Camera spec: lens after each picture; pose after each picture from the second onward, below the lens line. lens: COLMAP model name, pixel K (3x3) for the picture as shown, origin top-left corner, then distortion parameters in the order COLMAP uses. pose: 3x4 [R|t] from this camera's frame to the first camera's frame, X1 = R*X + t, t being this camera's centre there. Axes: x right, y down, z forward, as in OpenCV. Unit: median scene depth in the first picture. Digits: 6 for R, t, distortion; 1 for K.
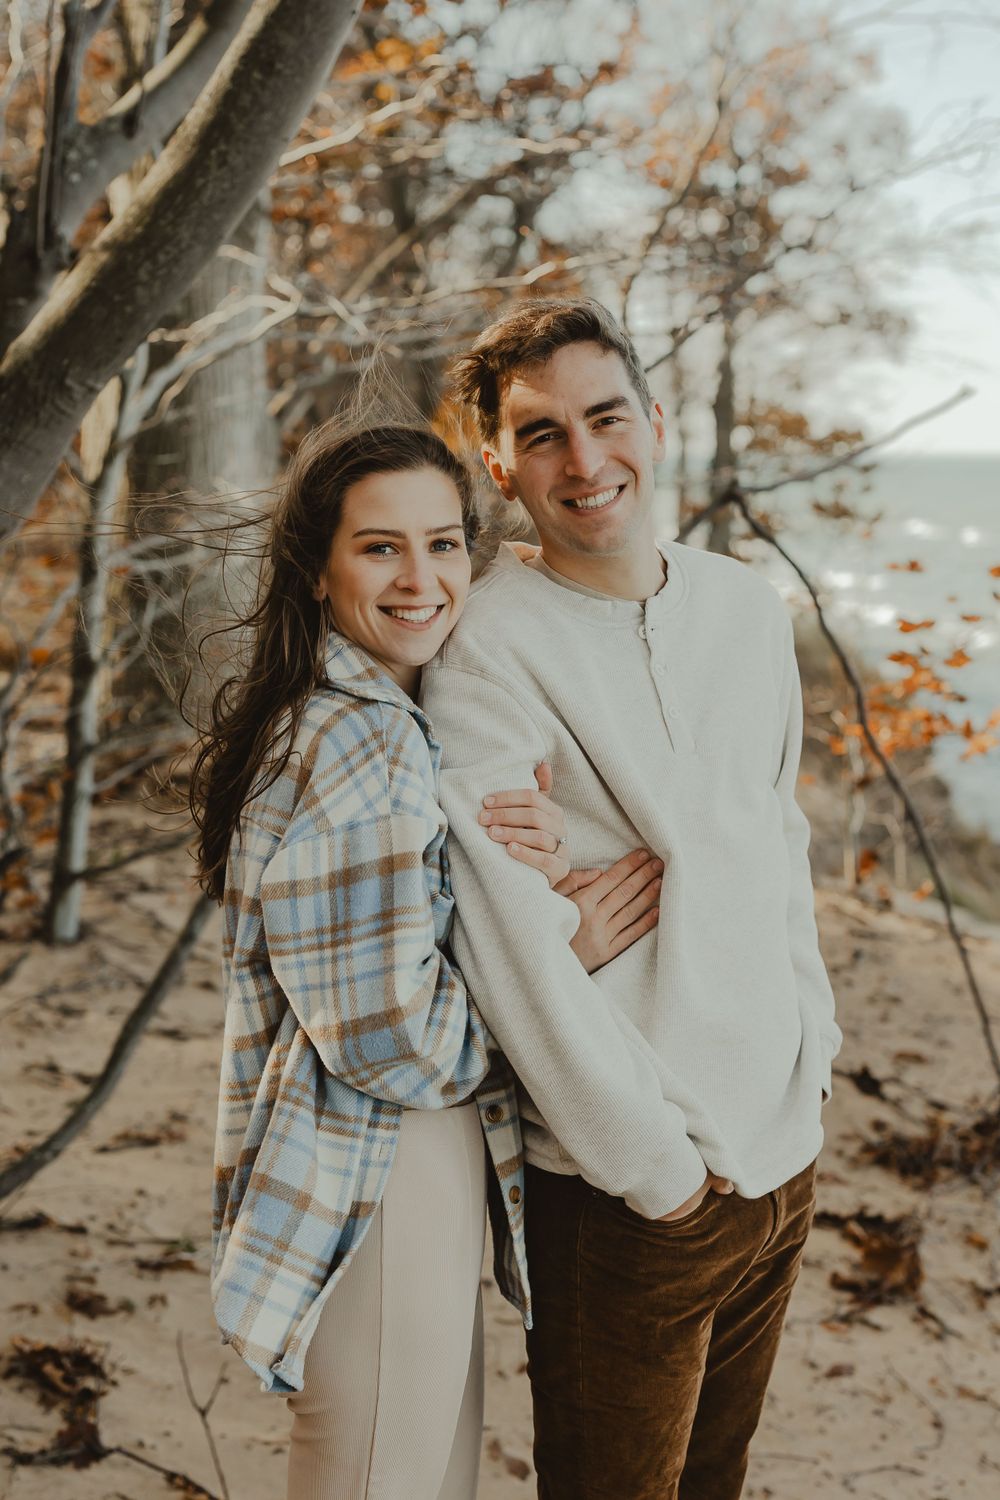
lens RADIAL K [[2082.9, 0, 568.3], [0, 2082.9, 748.3], [0, 0, 1]] dist [-0.030568, 0.045344]
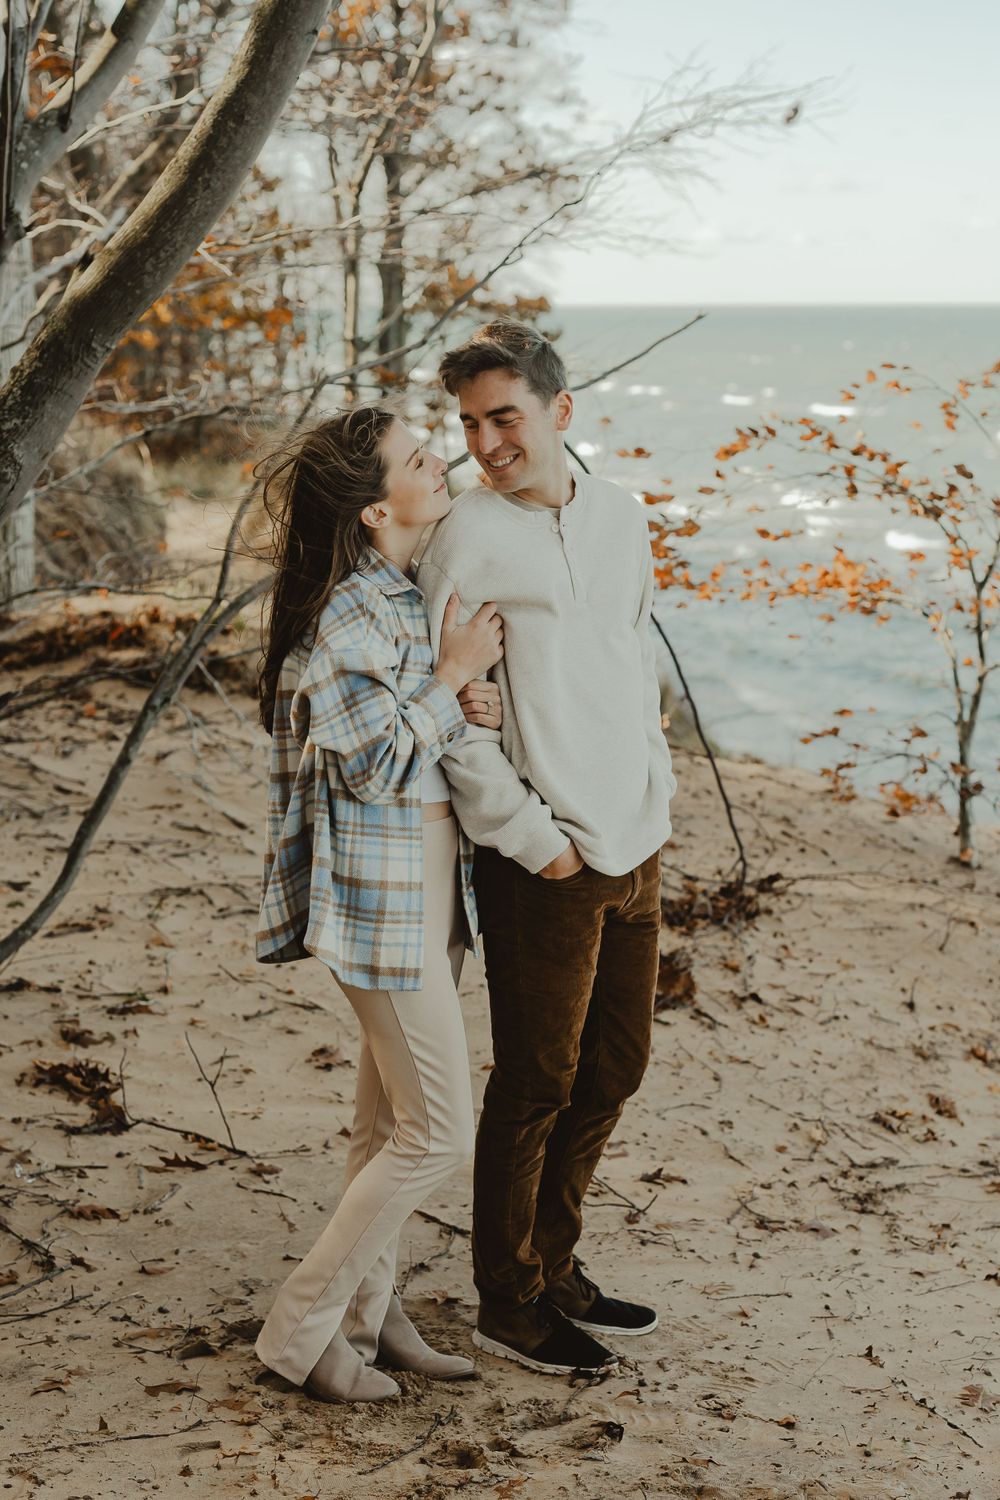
lens RADIAL K [[2082.9, 0, 568.3], [0, 2082.9, 748.3], [0, 0, 1]] dist [-0.030568, 0.045344]
pose [[0.987986, -0.037375, 0.149956, -0.110795], [0.027645, 0.997406, 0.066455, 0.005759], [-0.152051, -0.061511, 0.986457, -0.320620]]
